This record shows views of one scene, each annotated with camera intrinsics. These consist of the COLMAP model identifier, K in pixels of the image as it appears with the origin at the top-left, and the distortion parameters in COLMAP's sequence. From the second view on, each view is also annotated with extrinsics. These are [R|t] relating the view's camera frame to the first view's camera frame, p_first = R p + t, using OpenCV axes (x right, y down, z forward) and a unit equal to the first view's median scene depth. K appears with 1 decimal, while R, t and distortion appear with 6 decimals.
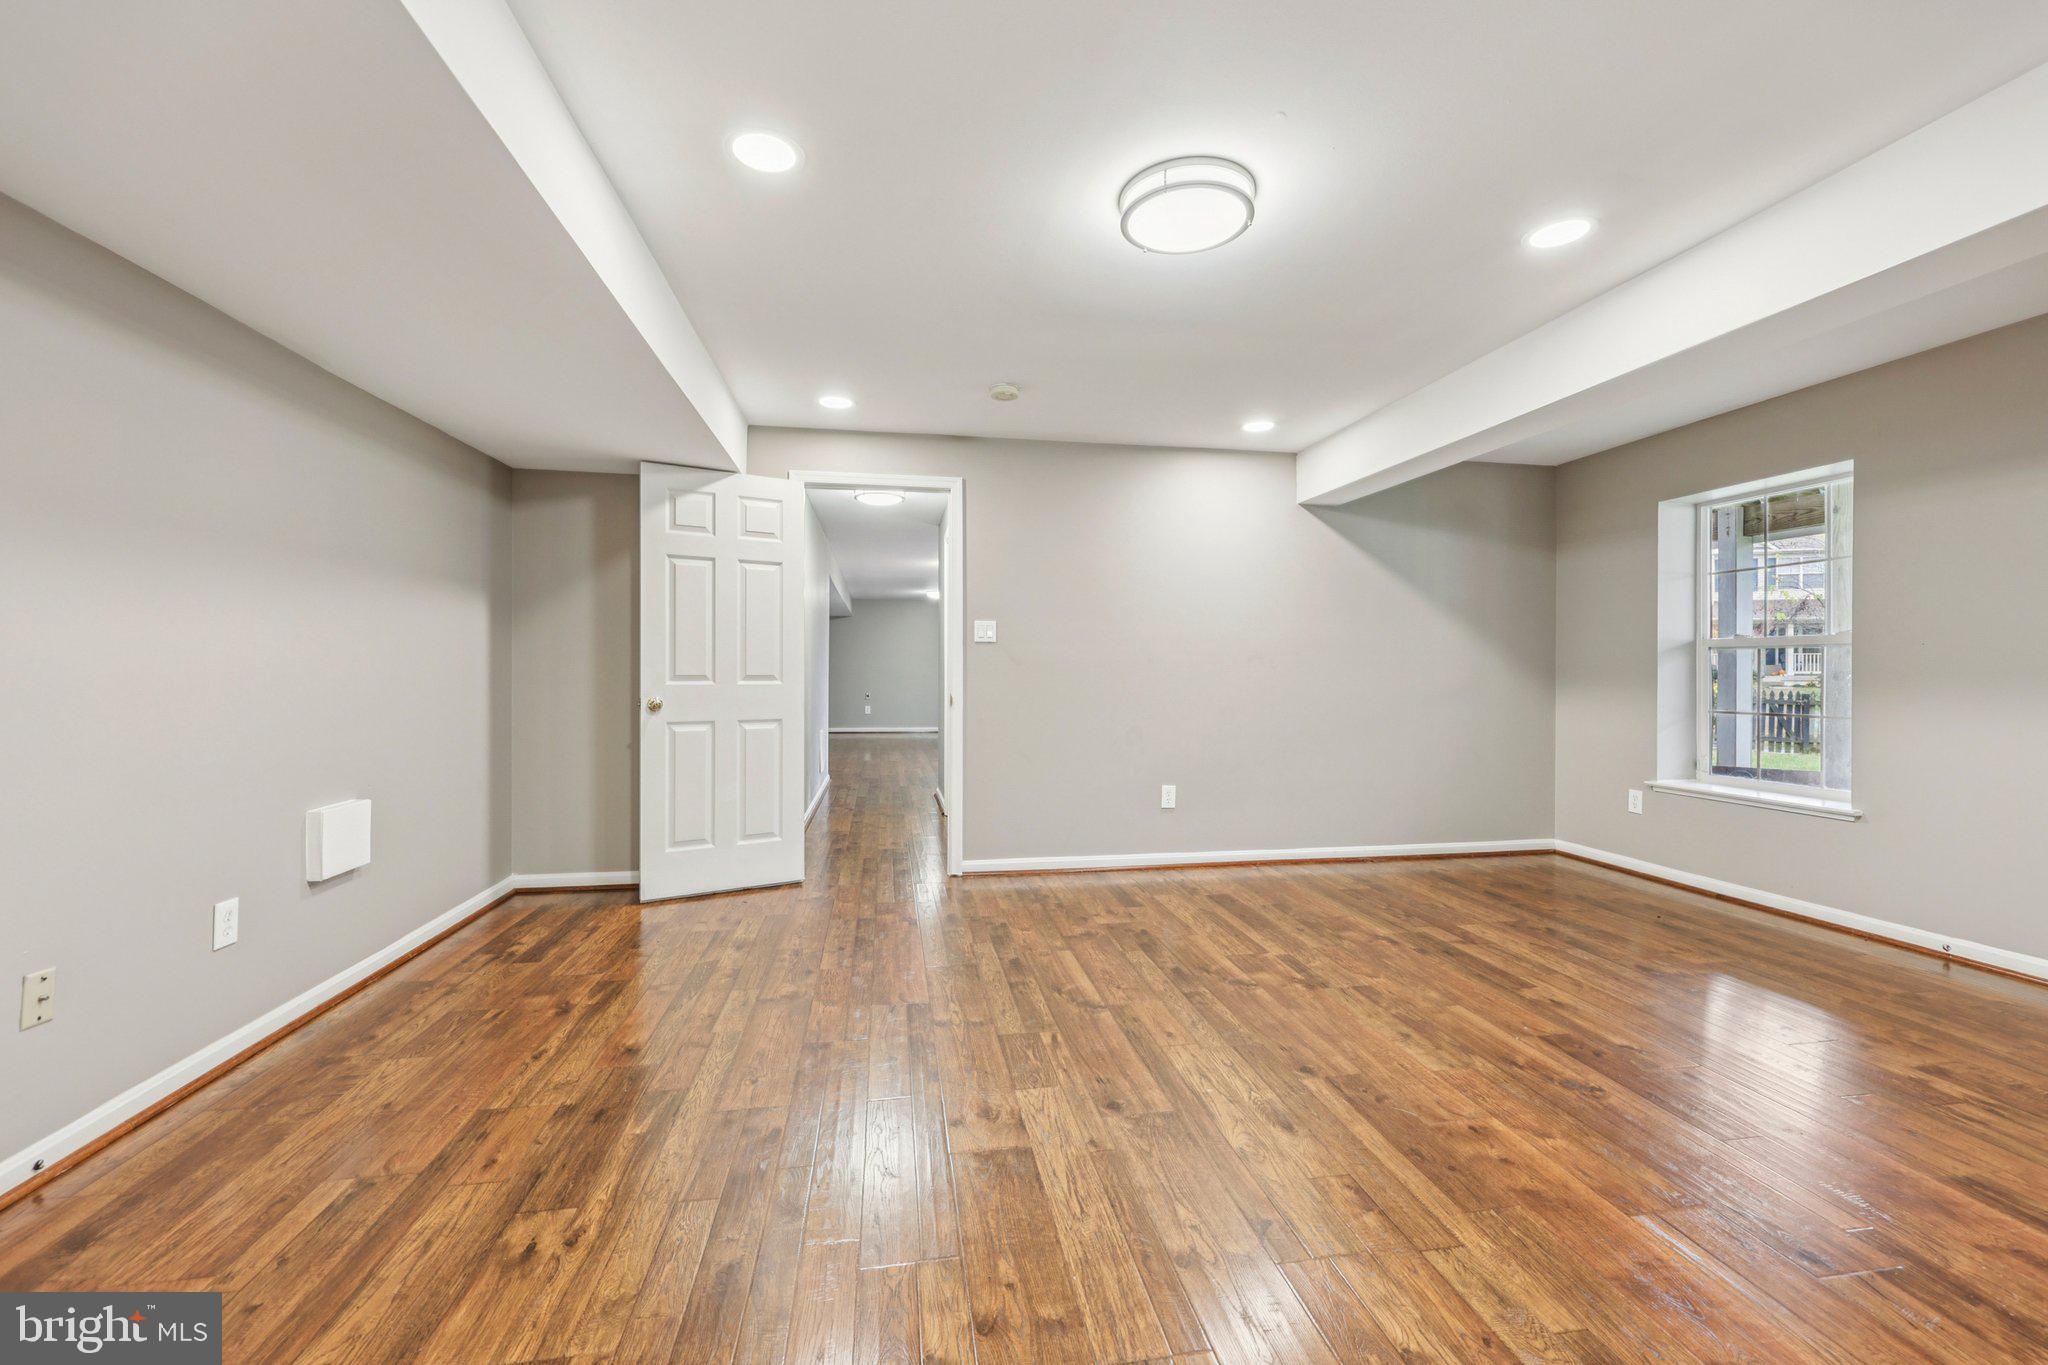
lens RADIAL K [[828.5, 0, 1014.3], [0, 828.5, 678.4], [0, 0, 1]] dist [-0.000155, 0.000606]
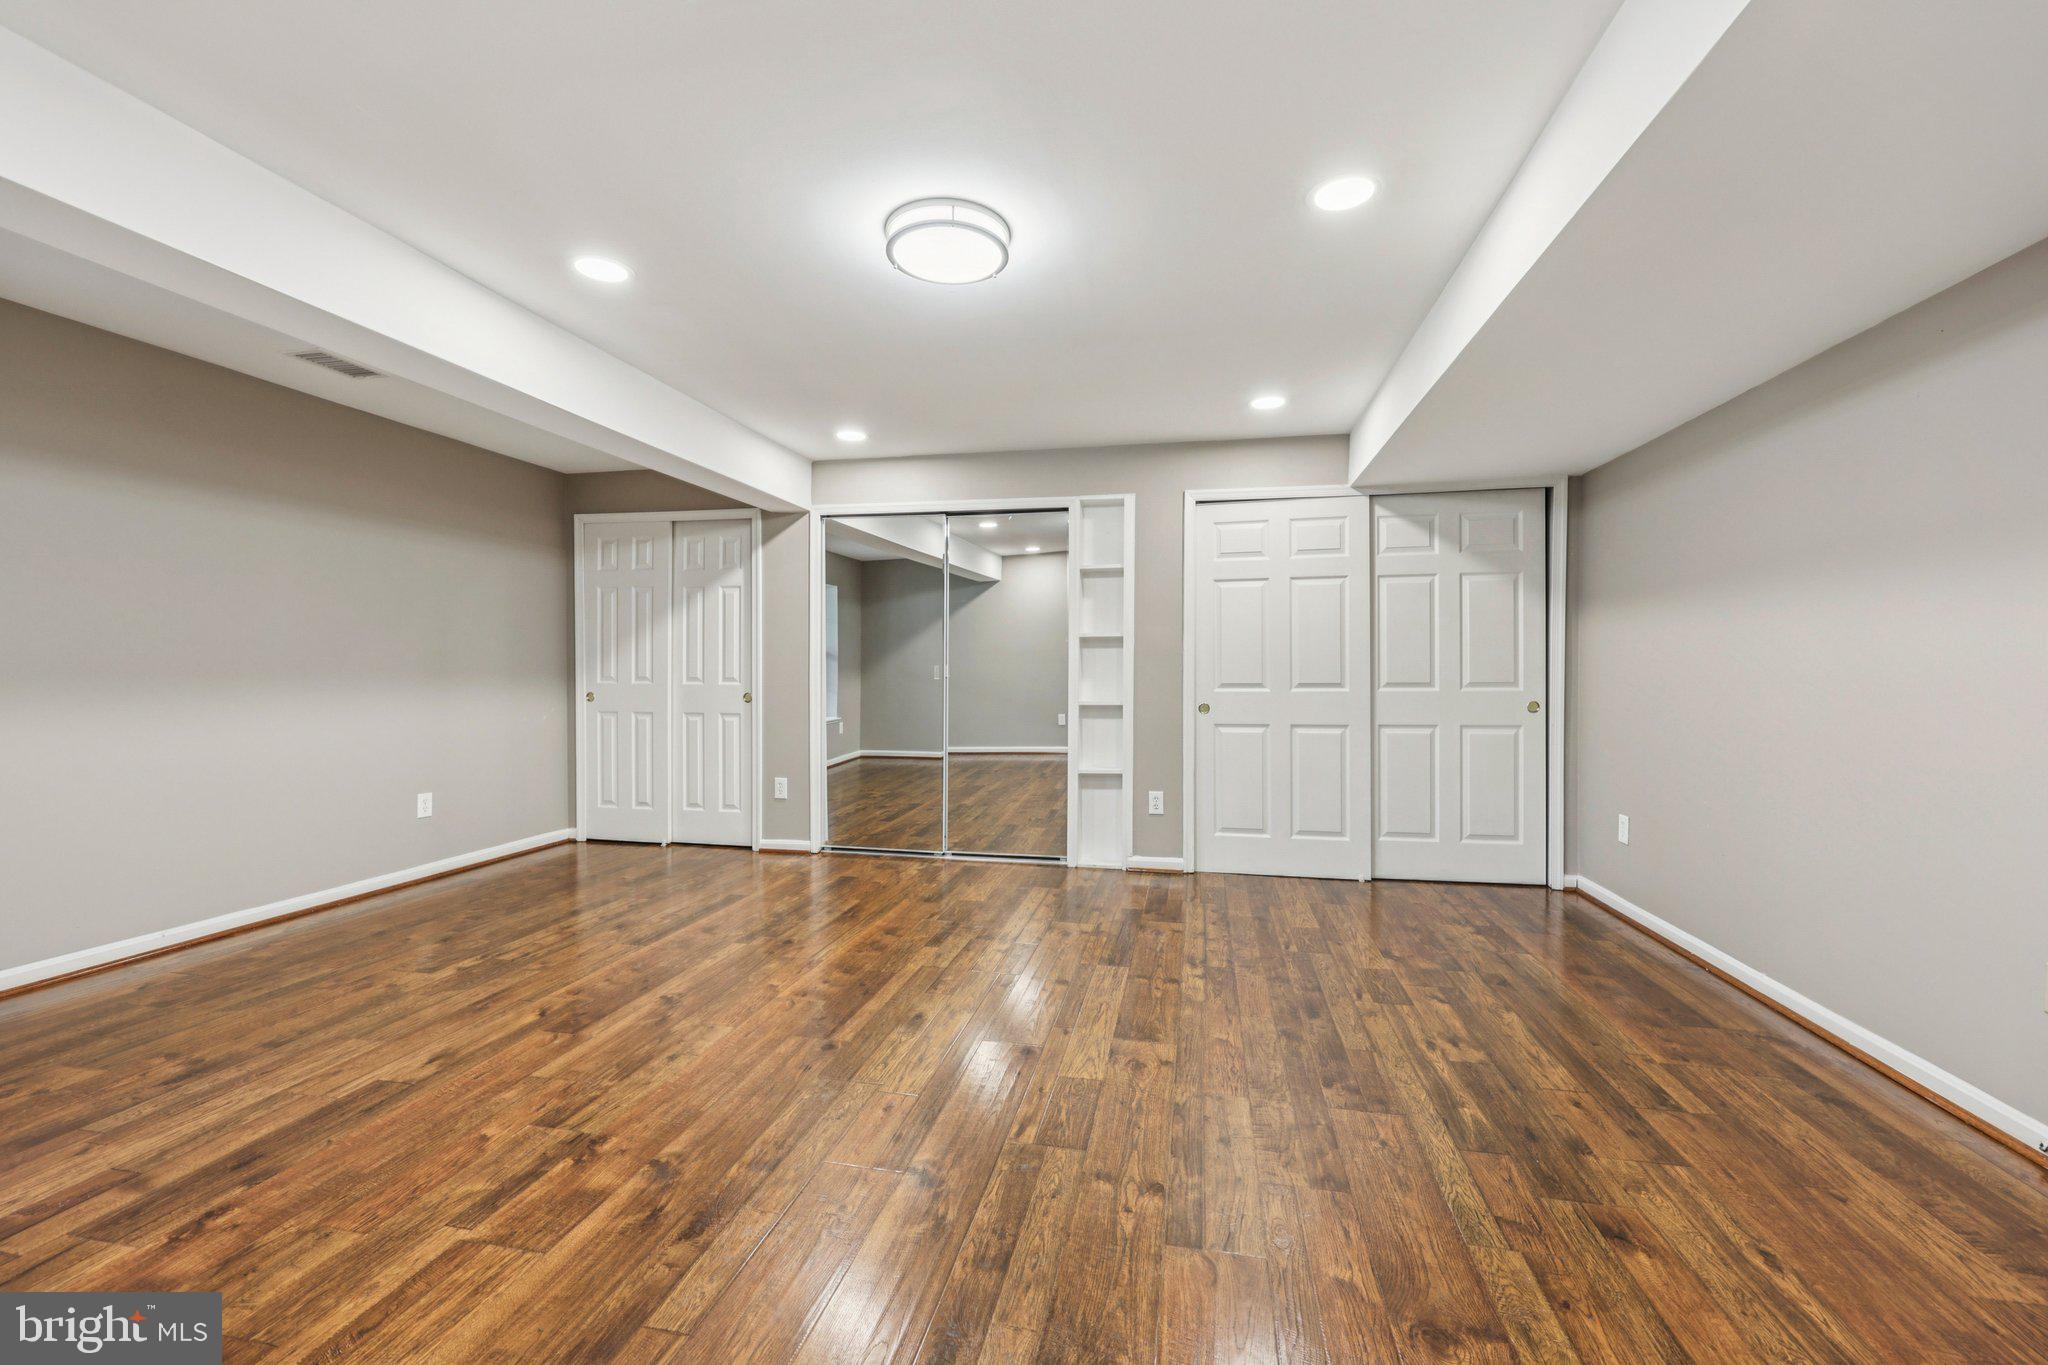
lens RADIAL K [[828.5, 0, 1003.5], [0, 828.5, 672.7], [0, 0, 1]] dist [-0.000155, 0.000606]
pose [[-0.926312, -0.004940, 0.376726, -0.244175], [-0.000396, 0.999926, 0.012140, -0.024104], [-0.376758, 0.011096, -0.926245, 1.787924]]
